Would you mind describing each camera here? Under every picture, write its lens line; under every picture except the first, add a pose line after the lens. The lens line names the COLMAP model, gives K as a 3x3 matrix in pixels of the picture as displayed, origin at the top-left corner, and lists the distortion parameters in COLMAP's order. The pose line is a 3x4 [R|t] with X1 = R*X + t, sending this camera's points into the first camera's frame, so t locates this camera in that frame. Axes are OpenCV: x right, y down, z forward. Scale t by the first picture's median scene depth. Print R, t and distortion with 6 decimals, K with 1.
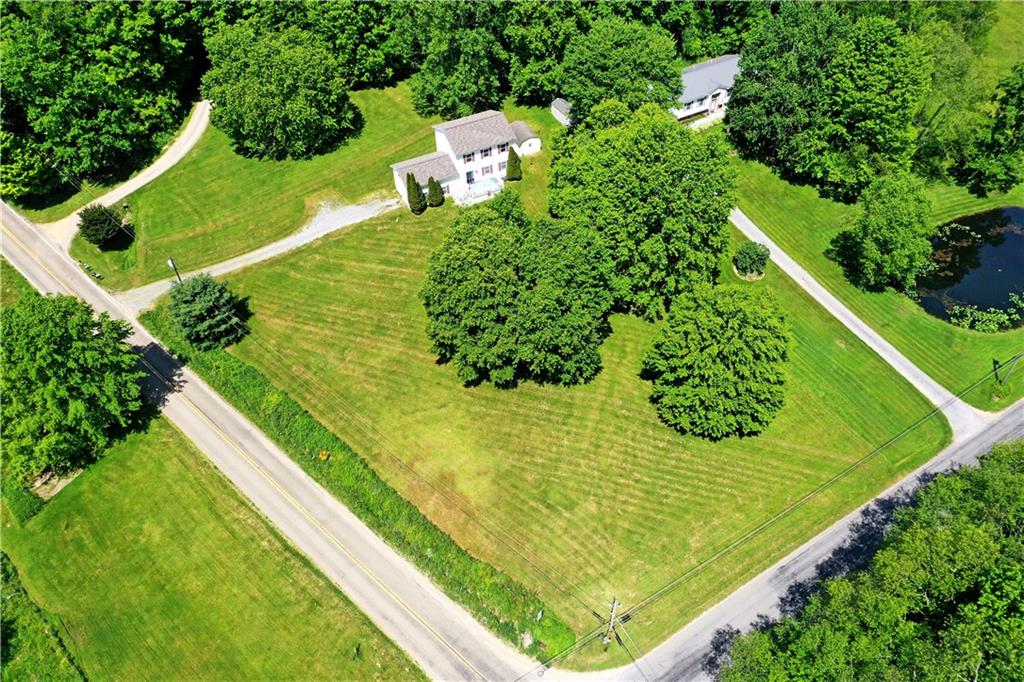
lens RADIAL K [[825.0, 0, 512.0], [0, 825.0, 341.0], [0, 0, 1]] dist [0.005300, 0.003658]
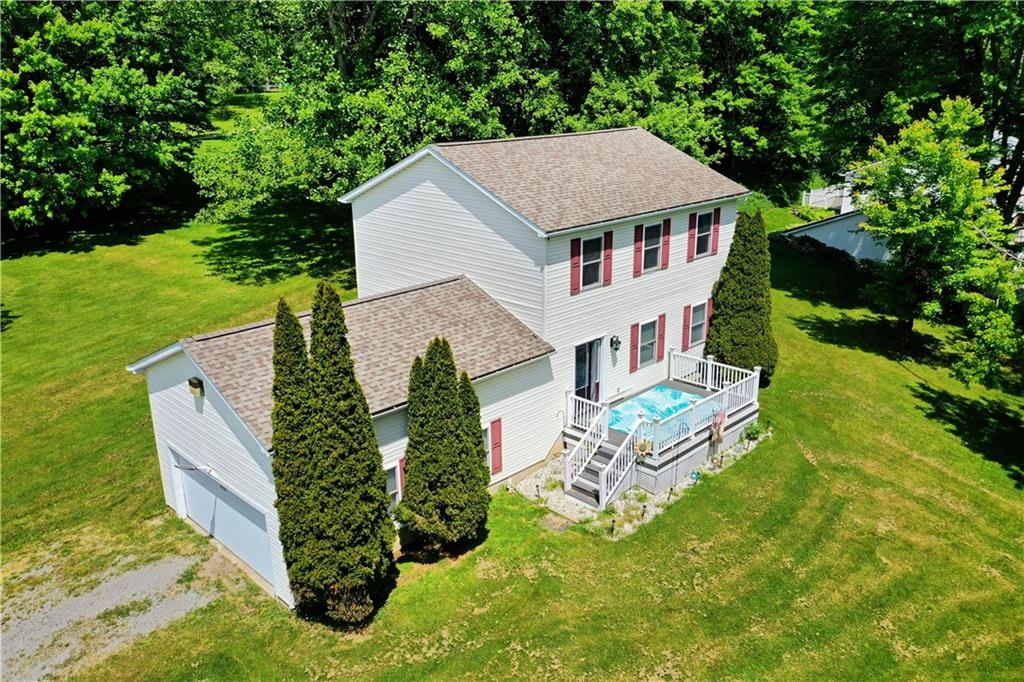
lens RADIAL K [[811.8, 0, 512.0], [0, 811.8, 341.0], [0, 0, 1]] dist [0.013330, 0.004246]
pose [[0.943582, -0.084021, 0.320303, -0.147395], [0.225459, 0.871456, -0.435583, -0.148510], [-0.242532, 0.483224, 0.841233, 0.978497]]
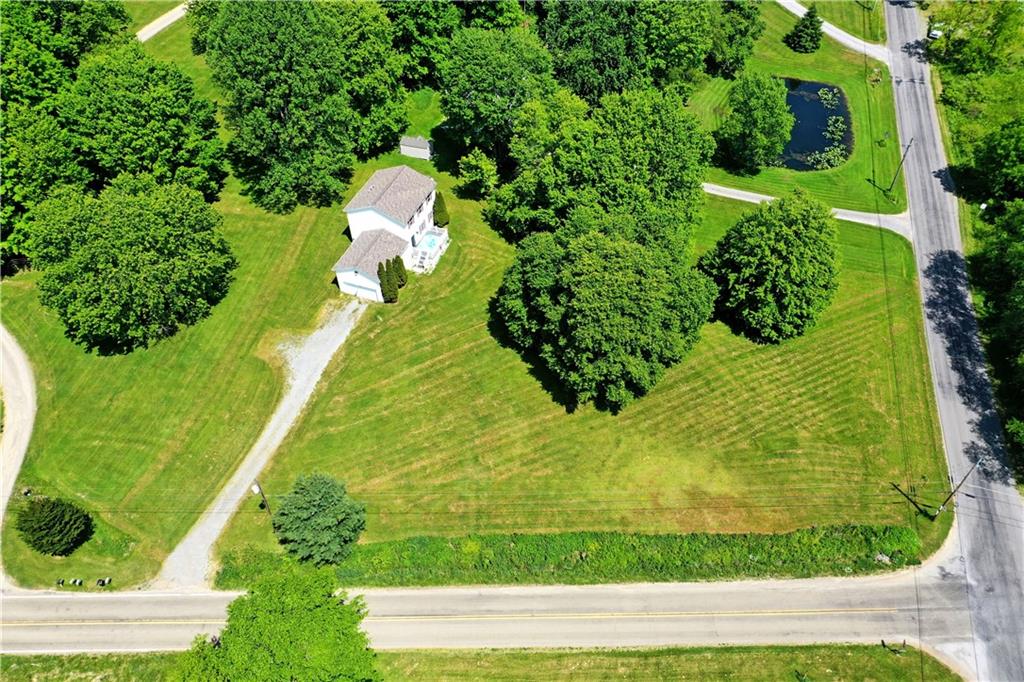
lens RADIAL K [[811.8, 0, 512.0], [0, 811.8, 341.0], [0, 0, 1]] dist [0.013330, 0.004246]
pose [[0.728051, -0.488364, 0.481084, -0.532752], [0.496485, 0.859544, 0.121192, -0.184661], [-0.472699, 0.150617, 0.868257, 0.212616]]
